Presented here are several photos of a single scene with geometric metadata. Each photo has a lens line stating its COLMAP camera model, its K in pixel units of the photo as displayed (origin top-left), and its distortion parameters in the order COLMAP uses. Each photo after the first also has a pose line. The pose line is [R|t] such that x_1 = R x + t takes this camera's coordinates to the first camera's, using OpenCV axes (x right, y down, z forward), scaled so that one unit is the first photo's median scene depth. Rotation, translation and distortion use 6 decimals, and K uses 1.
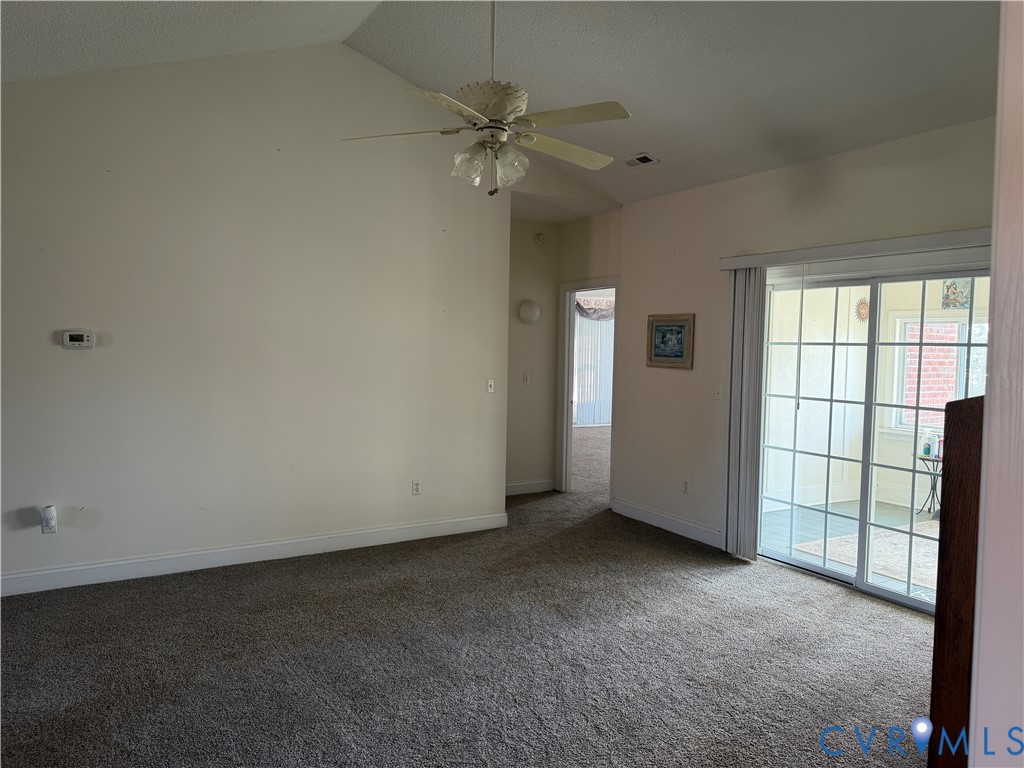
lens RADIAL K [[716.8, 0, 512.8], [0, 716.8, 384.6], [0, 0, 1]] dist [0.093044, -0.111043]
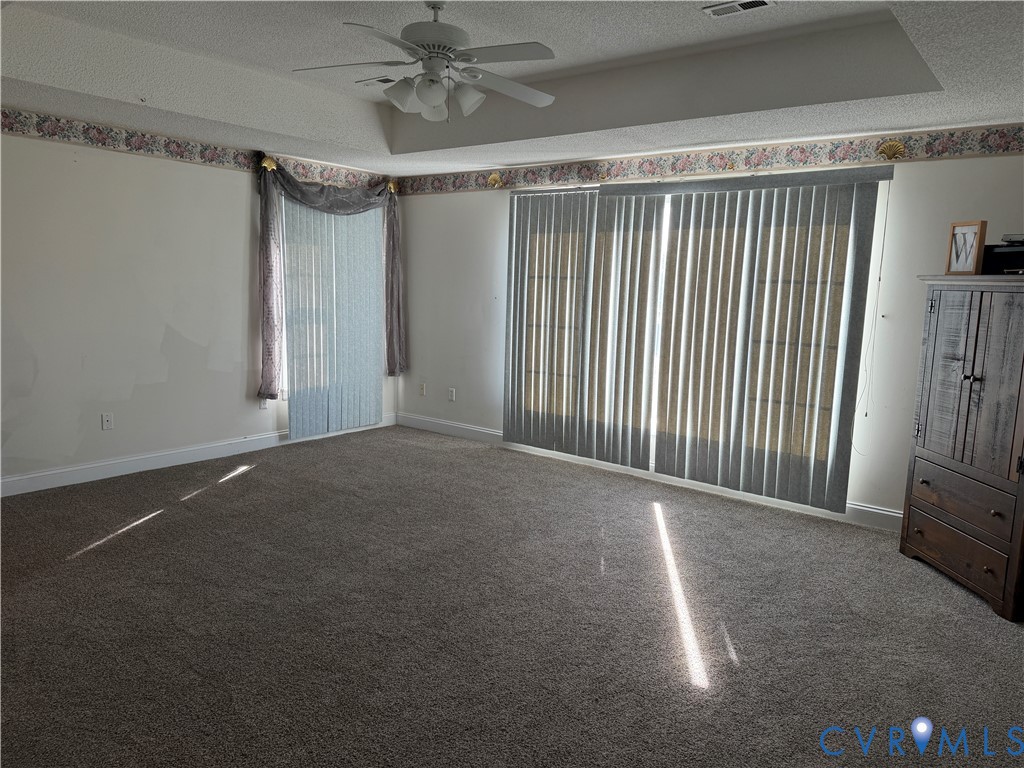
lens RADIAL K [[716.8, 0, 511.5], [0, 716.8, 383.9], [0, 0, 1]] dist [0.093044, -0.111043]
pose [[0.934677, -0.041037, 0.353123, 0.064133], [0.007141, 0.995282, 0.096761, -0.026567], [-0.355428, -0.087918, 0.930560, 0.557938]]
